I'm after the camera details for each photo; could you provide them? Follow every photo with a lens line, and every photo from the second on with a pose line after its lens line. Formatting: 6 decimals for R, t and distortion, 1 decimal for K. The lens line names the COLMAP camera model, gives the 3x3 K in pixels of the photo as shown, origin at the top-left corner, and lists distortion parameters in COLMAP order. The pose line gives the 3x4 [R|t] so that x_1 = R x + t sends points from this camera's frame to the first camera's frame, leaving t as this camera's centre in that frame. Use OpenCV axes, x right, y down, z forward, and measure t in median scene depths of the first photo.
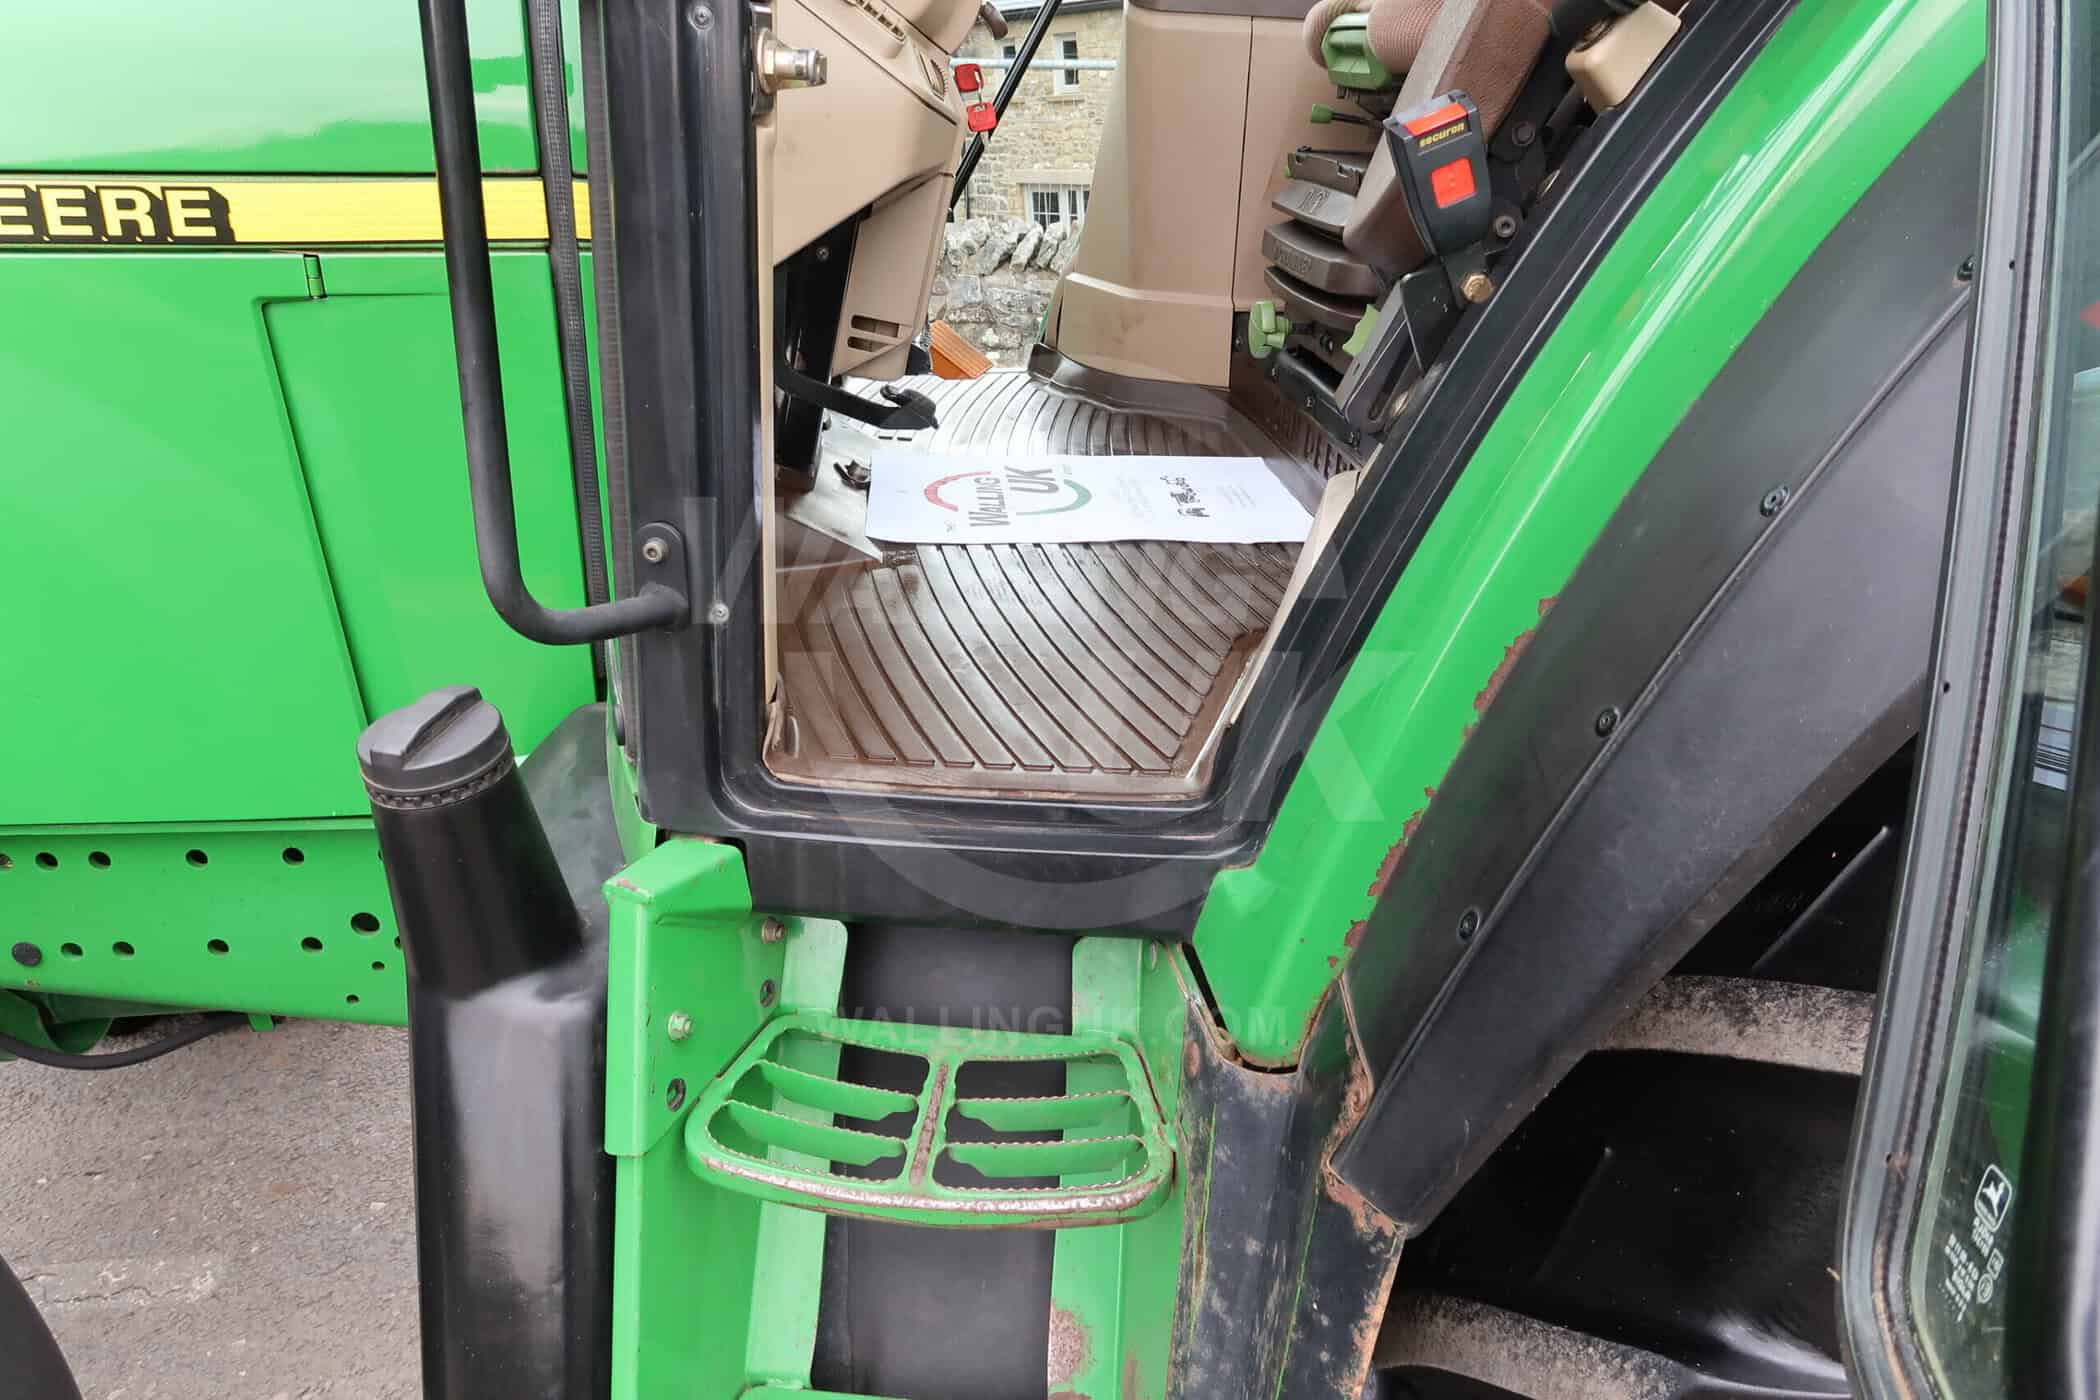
lens RADIAL K [[1445.5, 0, 1045.2], [0, 1445.5, 693.3], [0, 0, 1]] dist [-0.027661, 0.009594]
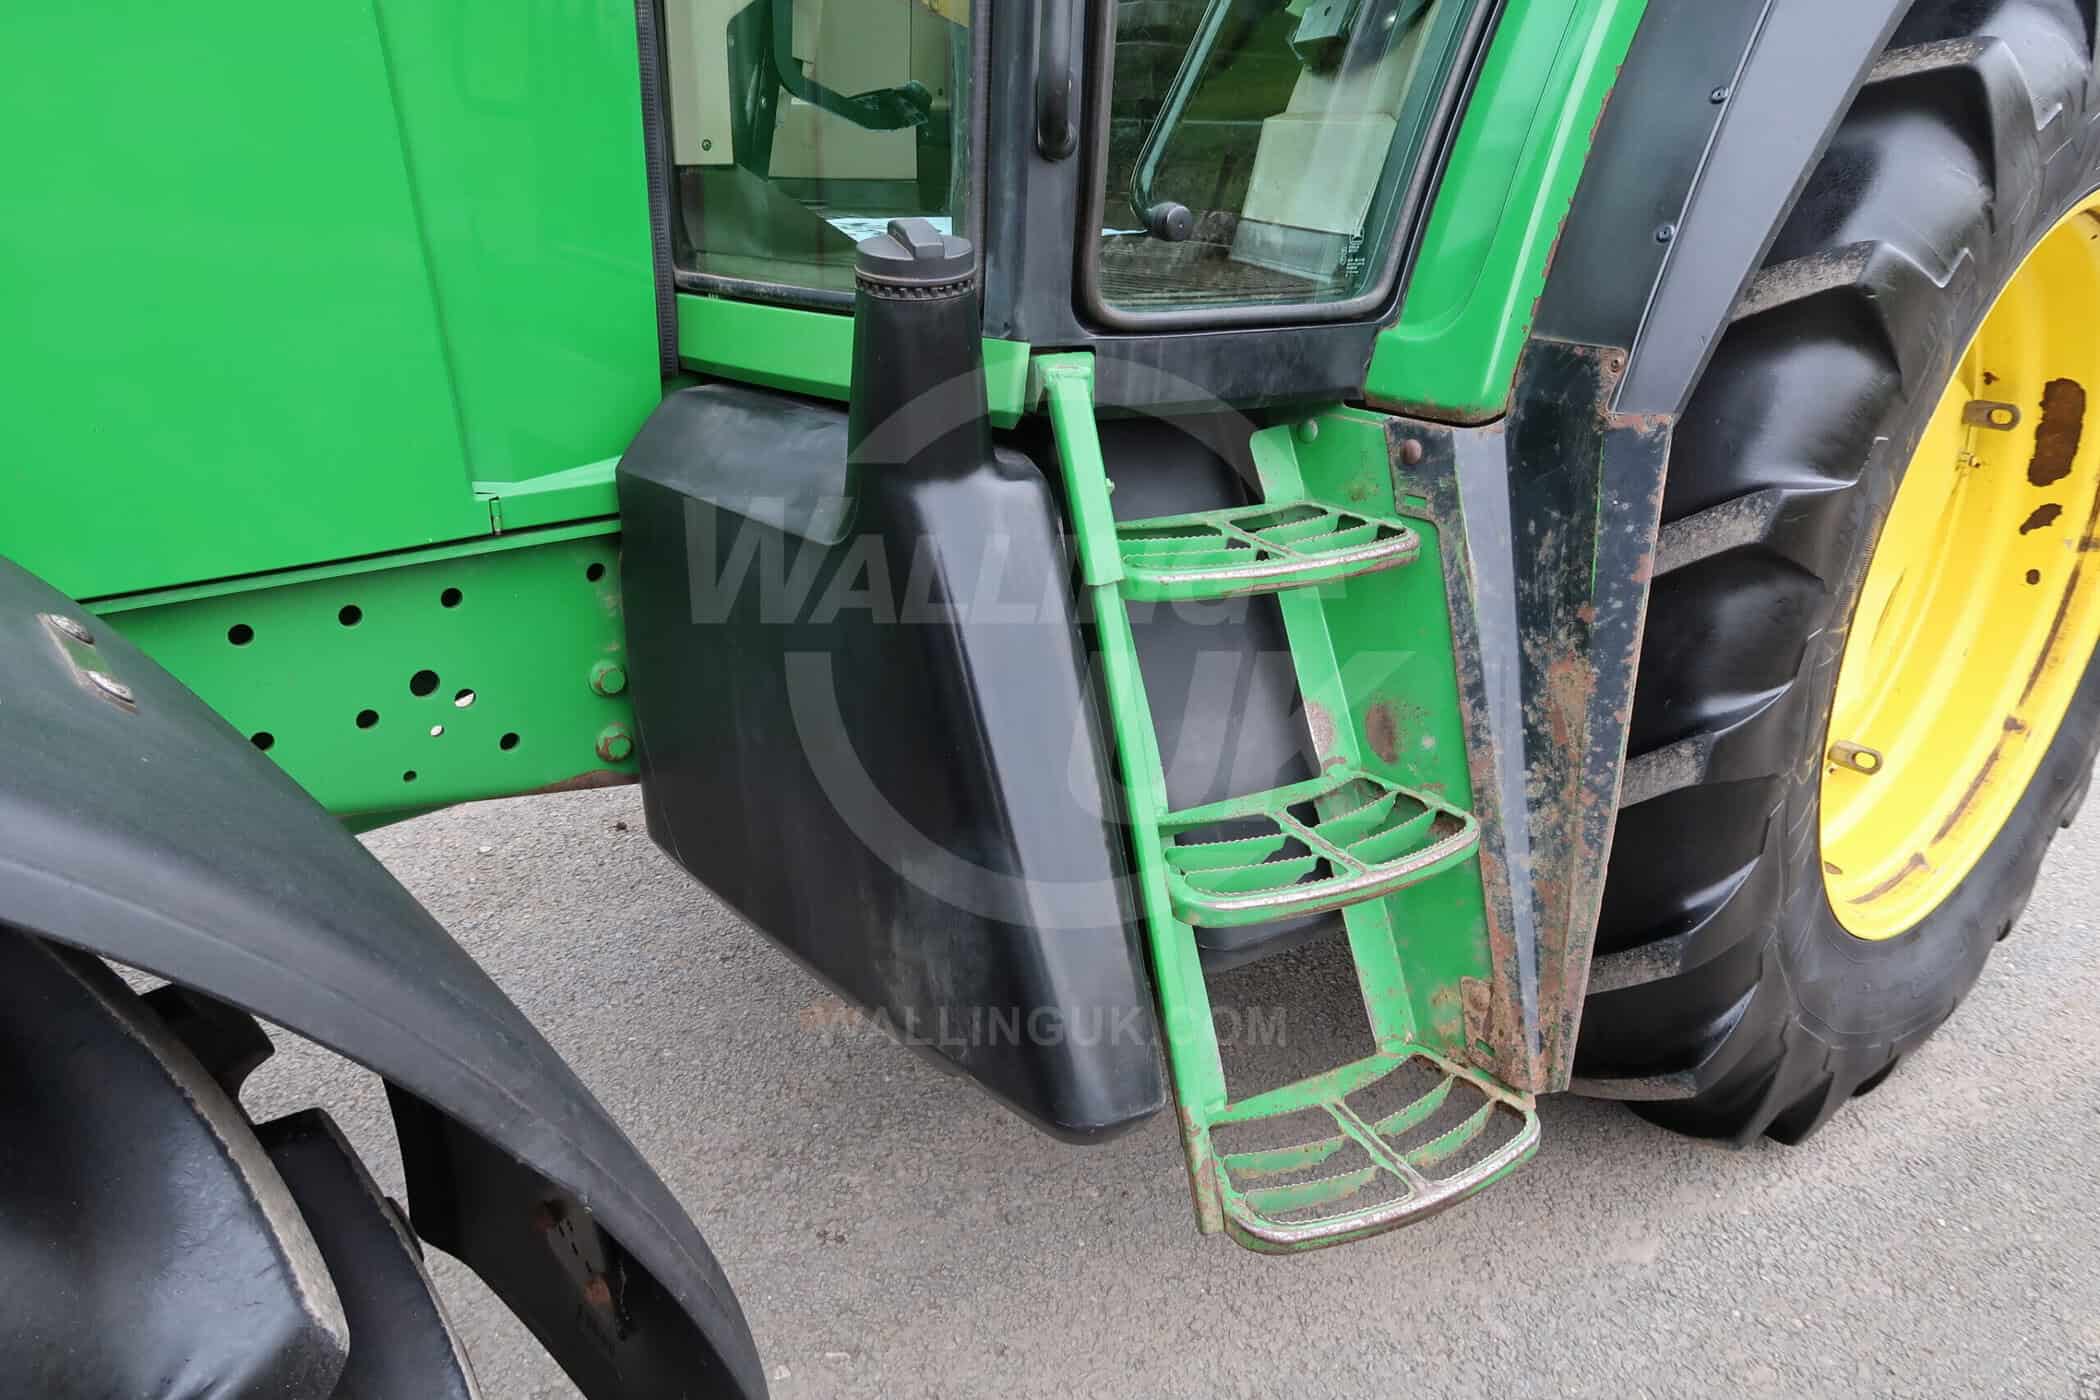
lens RADIAL K [[1445.5, 0, 1045.2], [0, 1445.5, 693.3], [0, 0, 1]] dist [-0.027661, 0.009594]
pose [[0.834681, -0.215194, 0.506951, -1.015732], [0.221488, 0.973944, 0.048751, 0.348626], [-0.504233, 0.071592, 0.860595, -0.040935]]
